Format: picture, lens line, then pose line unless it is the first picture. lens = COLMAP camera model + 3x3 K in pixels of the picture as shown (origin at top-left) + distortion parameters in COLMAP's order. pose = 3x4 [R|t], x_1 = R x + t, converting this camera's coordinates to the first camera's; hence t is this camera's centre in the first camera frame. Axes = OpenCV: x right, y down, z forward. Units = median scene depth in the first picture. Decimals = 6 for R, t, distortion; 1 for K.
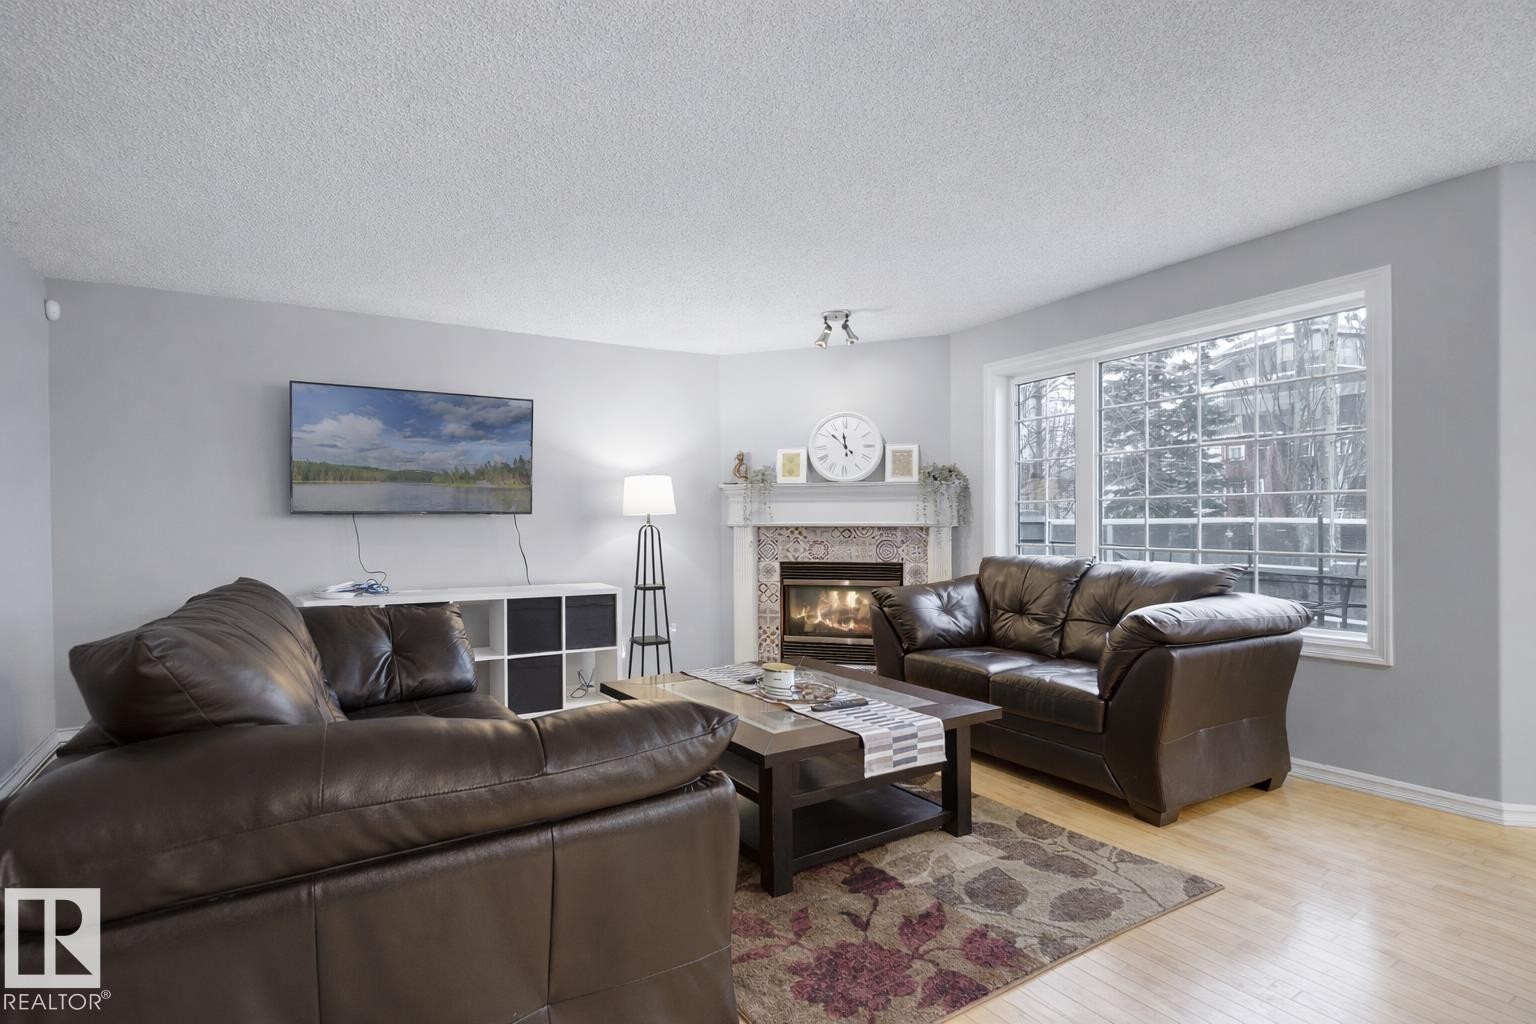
lens RADIAL K [[719.3, 0, 770.7], [0, 719.3, 539.2], [0, 0, 1]] dist [-0.001605, 0.000007]
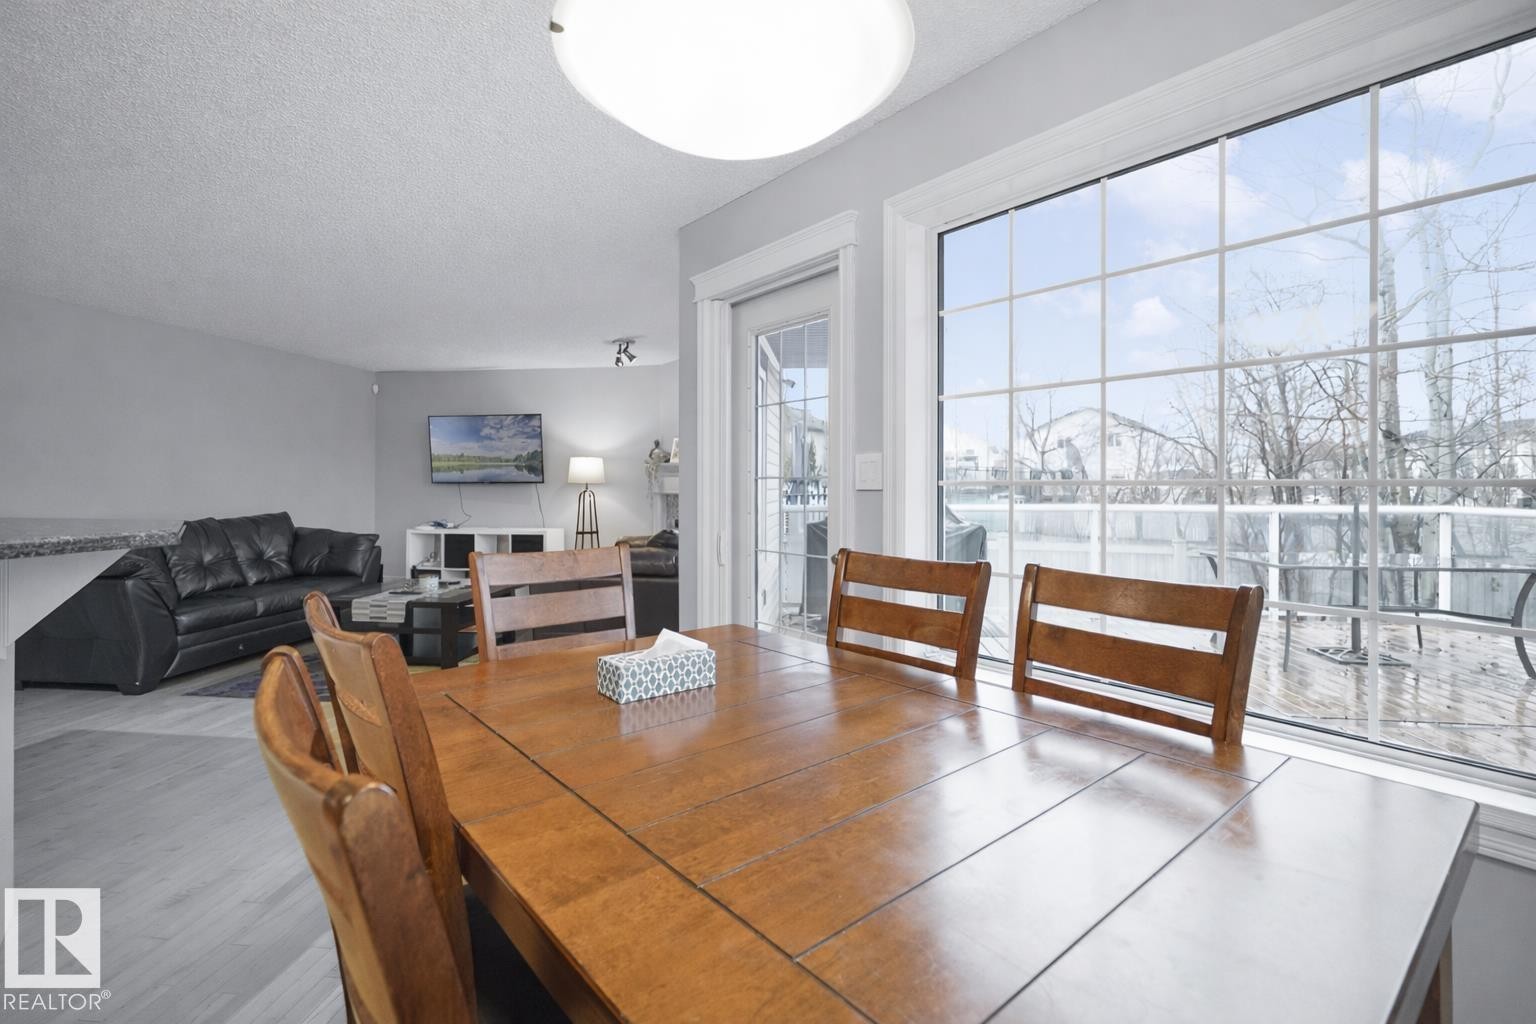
lens RADIAL K [[718.8, 0, 768.8], [0, 718.8, 490.4], [0, 0, 1]] dist [-0.003078, -0.000126]
pose [[0.780134, 0.005510, -0.625588, 1.105611], [-0.005990, 0.999981, 0.001337, -0.030947], [0.625583, 0.002704, 0.780153, 0.009049]]
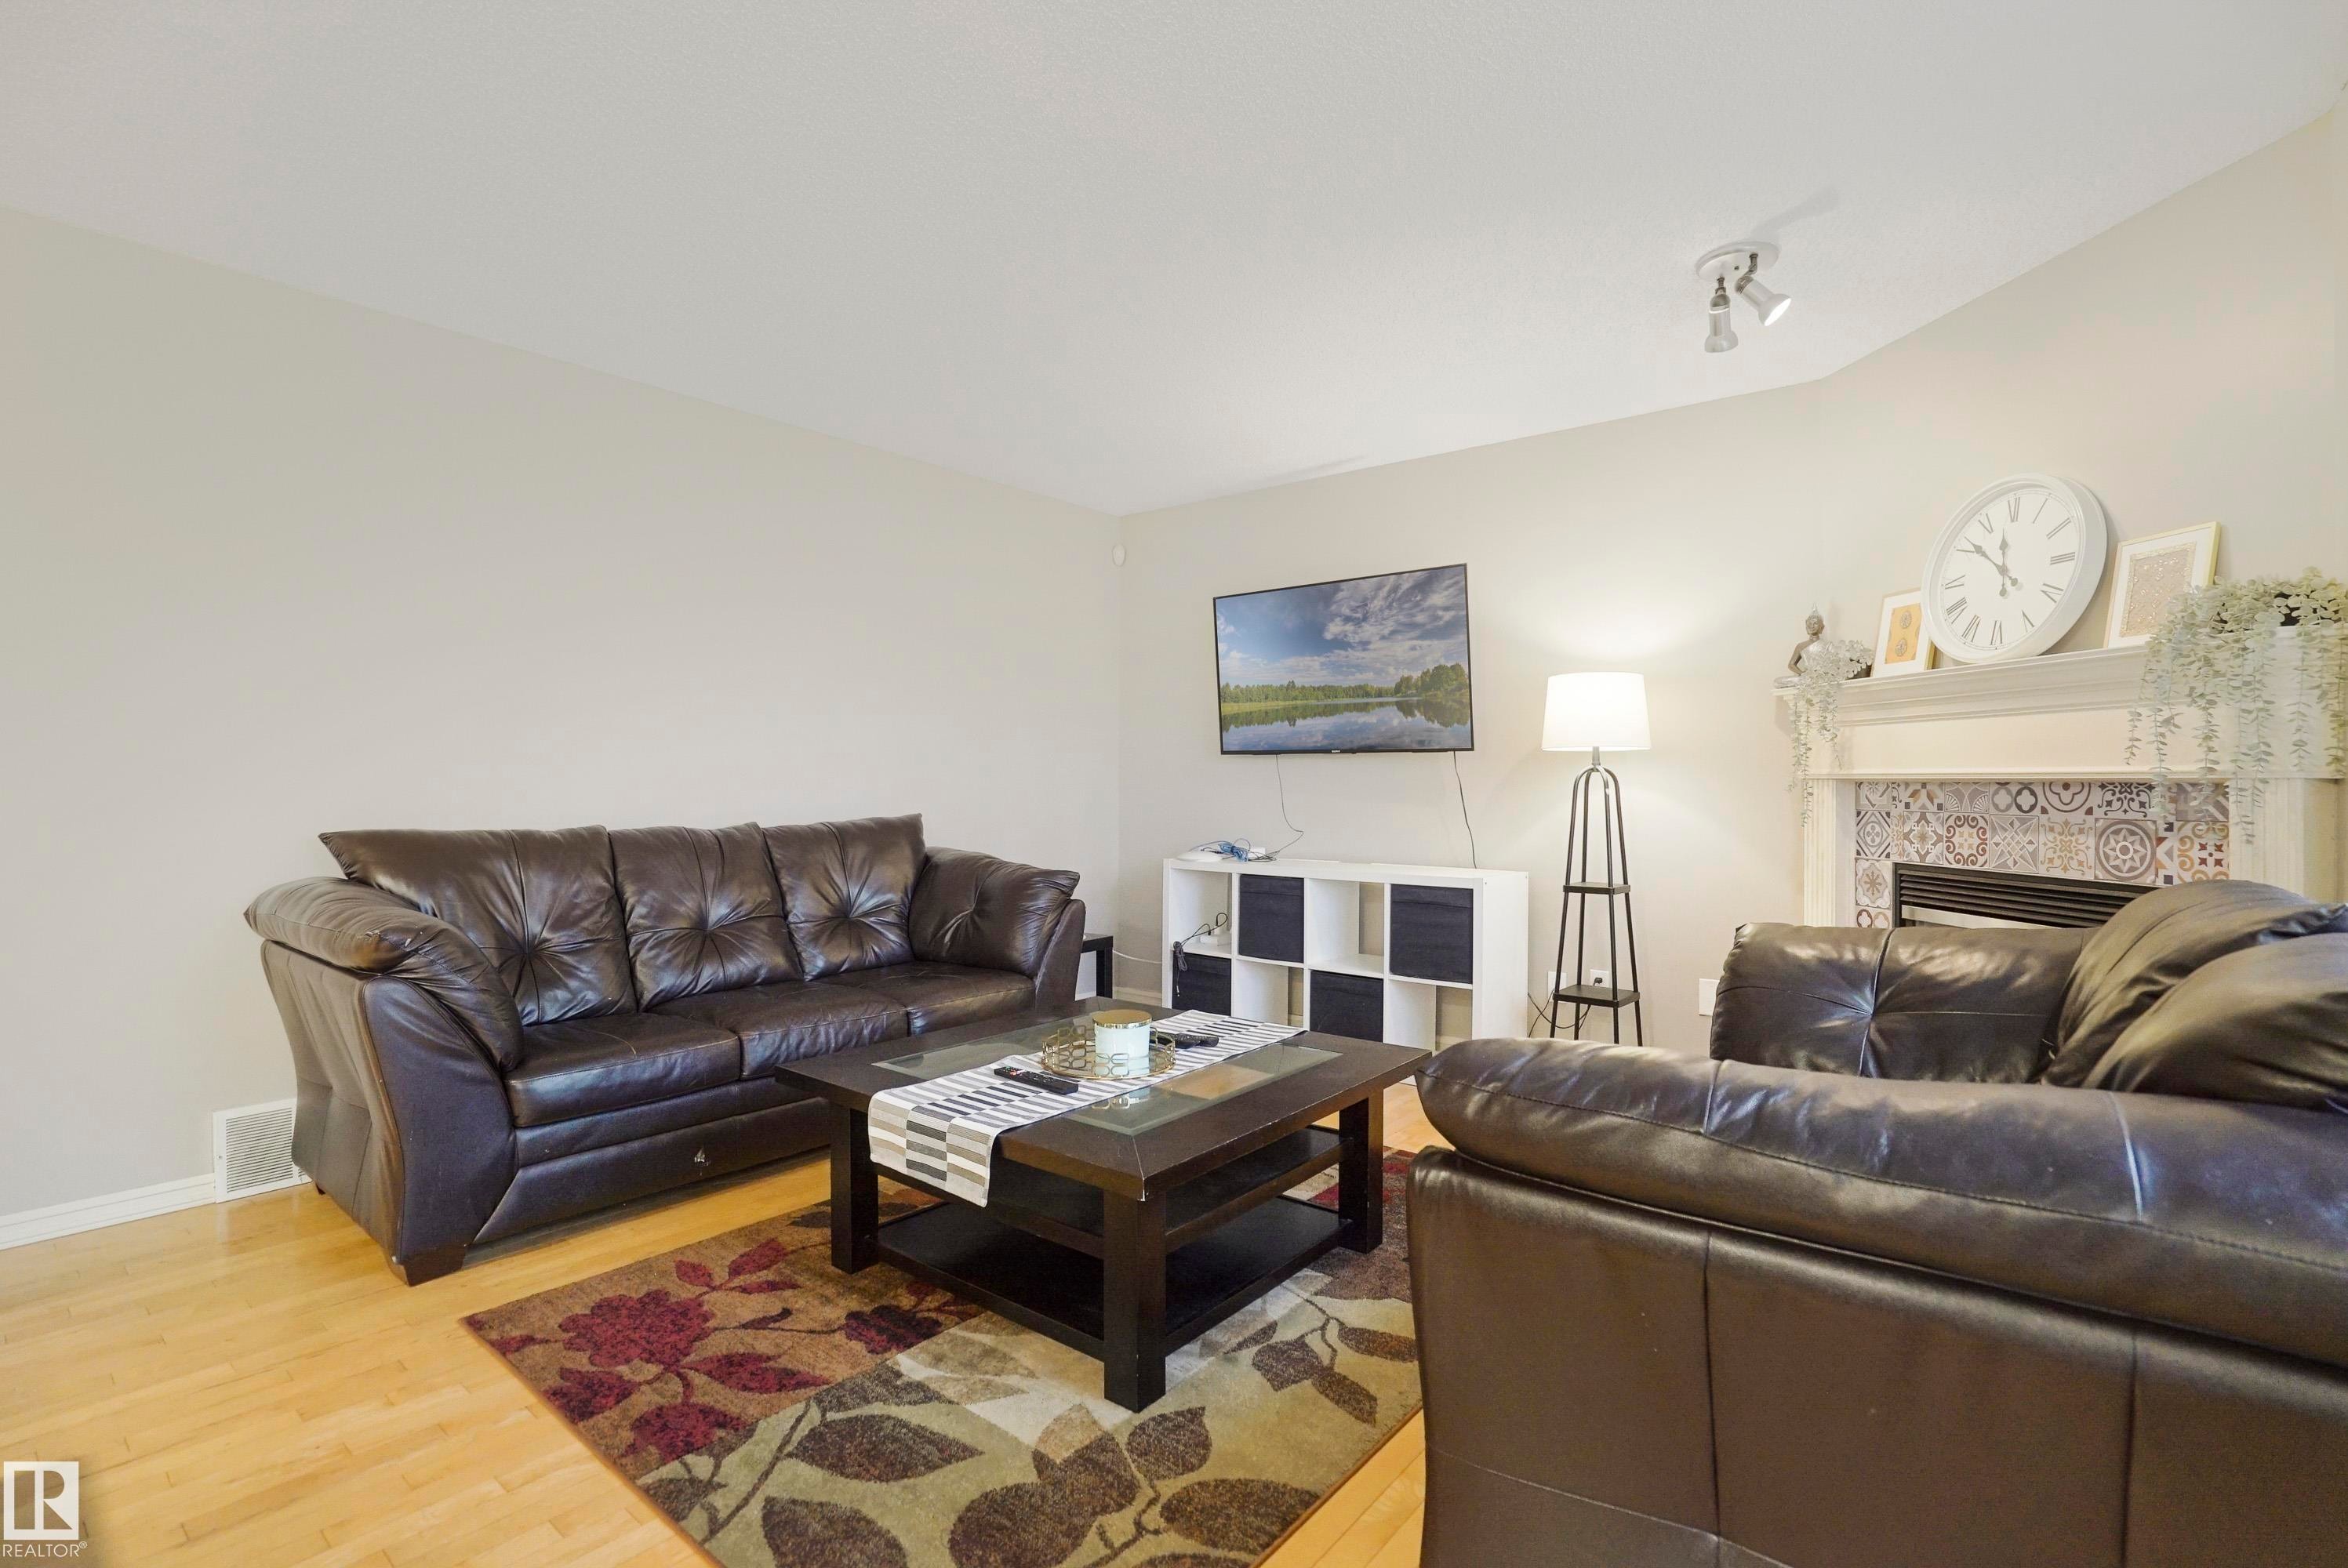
lens RADIAL K [[1084.0, 0, 1169.0], [0, 1084.0, 769.8], [0, 0, 1]] dist [-0.010528, 0.000037]
pose [[0.304087, -0.010780, -0.952583, 0.517075], [-0.010107, 0.999843, -0.014541, -0.010721], [0.952591, 0.014049, 0.303930, 0.413328]]
